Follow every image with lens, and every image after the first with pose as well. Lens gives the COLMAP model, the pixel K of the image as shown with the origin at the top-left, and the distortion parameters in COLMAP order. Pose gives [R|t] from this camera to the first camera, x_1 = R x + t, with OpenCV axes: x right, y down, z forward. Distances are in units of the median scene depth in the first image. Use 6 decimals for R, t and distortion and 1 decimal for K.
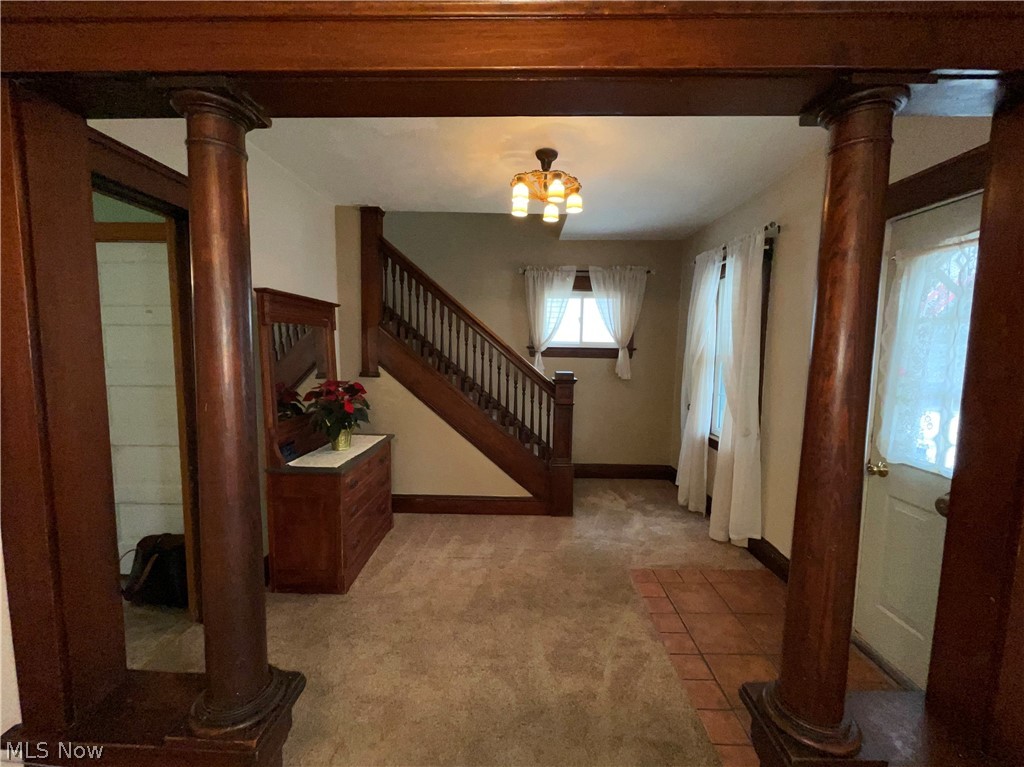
lens RADIAL K [[426.3, 0, 513.3], [0, 426.3, 383.9], [0, 0, 1]] dist [-0.002135, -0.000092]
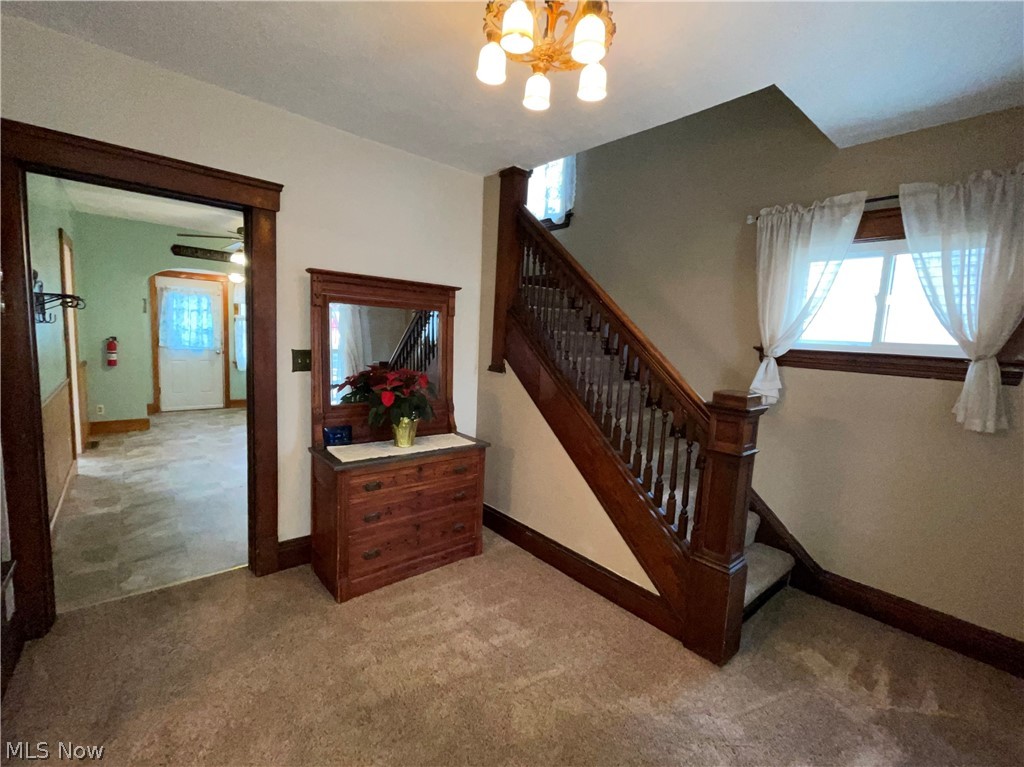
lens RADIAL K [[446.1, 0, 512.0], [0, 446.1, 383.5], [0, 0, 1]] dist [0.000974, 0.000273]
pose [[0.661218, 0.101358, -0.743315, 0.337634], [-0.109058, 0.993292, 0.038432, -0.030034], [0.742224, 0.055653, 0.667837, 0.412750]]
